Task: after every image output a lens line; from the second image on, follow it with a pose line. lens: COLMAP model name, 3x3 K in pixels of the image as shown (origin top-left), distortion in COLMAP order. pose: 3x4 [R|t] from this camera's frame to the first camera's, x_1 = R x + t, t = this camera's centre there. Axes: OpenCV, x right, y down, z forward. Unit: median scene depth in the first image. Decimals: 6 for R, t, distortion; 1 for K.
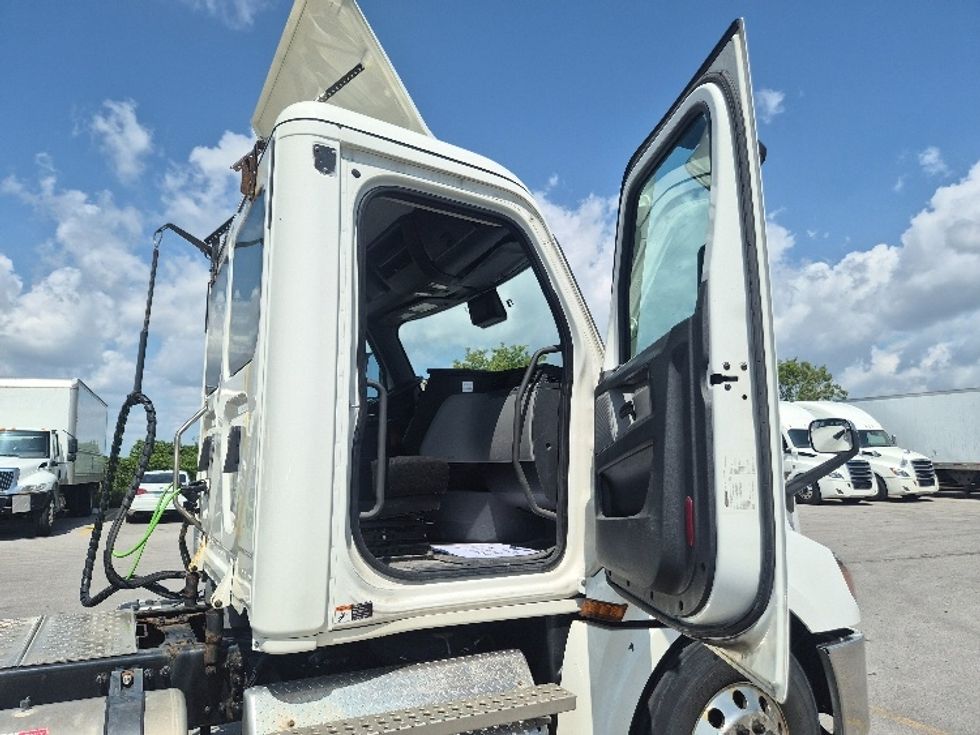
lens RADIAL K [[661.1, 0, 490.5], [0, 661.1, 362.6], [0, 0, 1]] dist [0.050056, -0.035678]
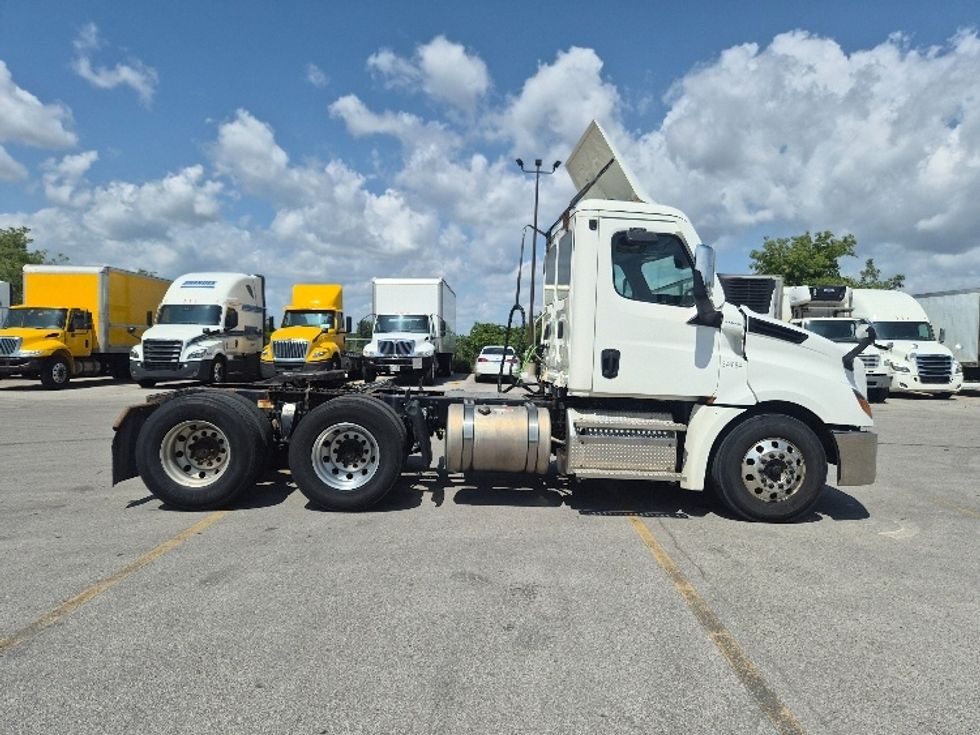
lens RADIAL K [[661.1, 0, 477.6], [0, 661.1, 376.2], [0, 0, 1]] dist [0.050056, -0.035678]
pose [[0.895894, 0.052435, -0.441162, 0.084496], [0.033253, 0.982311, 0.184282, -0.032011], [0.443021, -0.179768, 0.878303, -0.256838]]
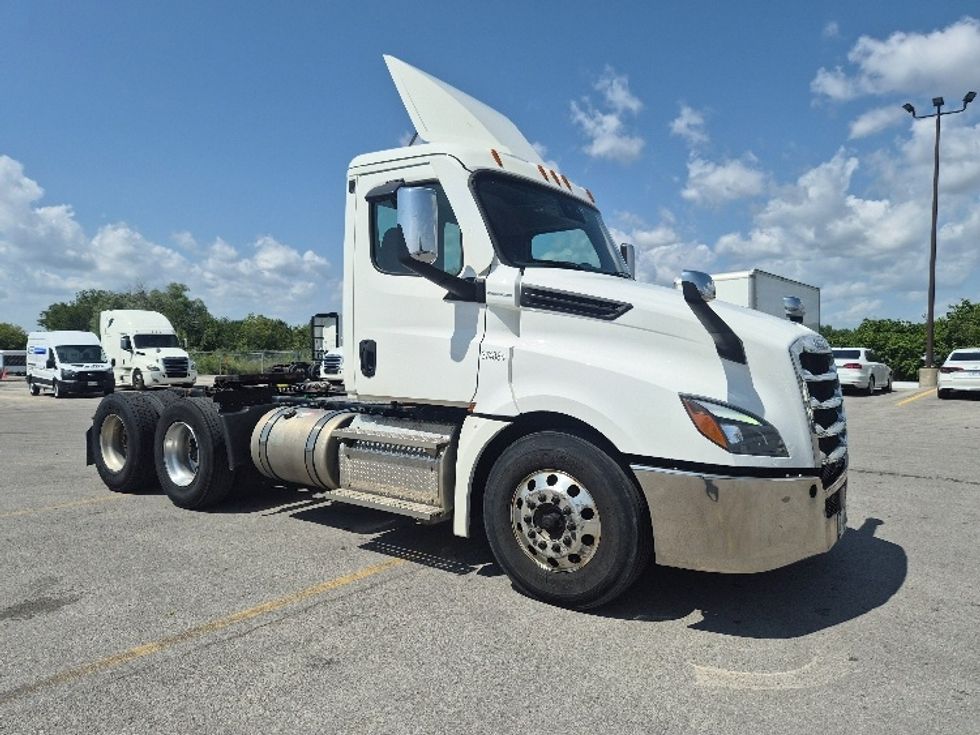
lens RADIAL K [[661.1, 0, 491.0], [0, 661.1, 368.2], [0, 0, 1]] dist [0.050056, -0.035678]
pose [[0.431220, 0.030117, -0.901744, 0.295272], [0.134413, 0.986145, 0.097213, 0.020815], [0.892178, -0.163126, 0.421198, 0.060941]]
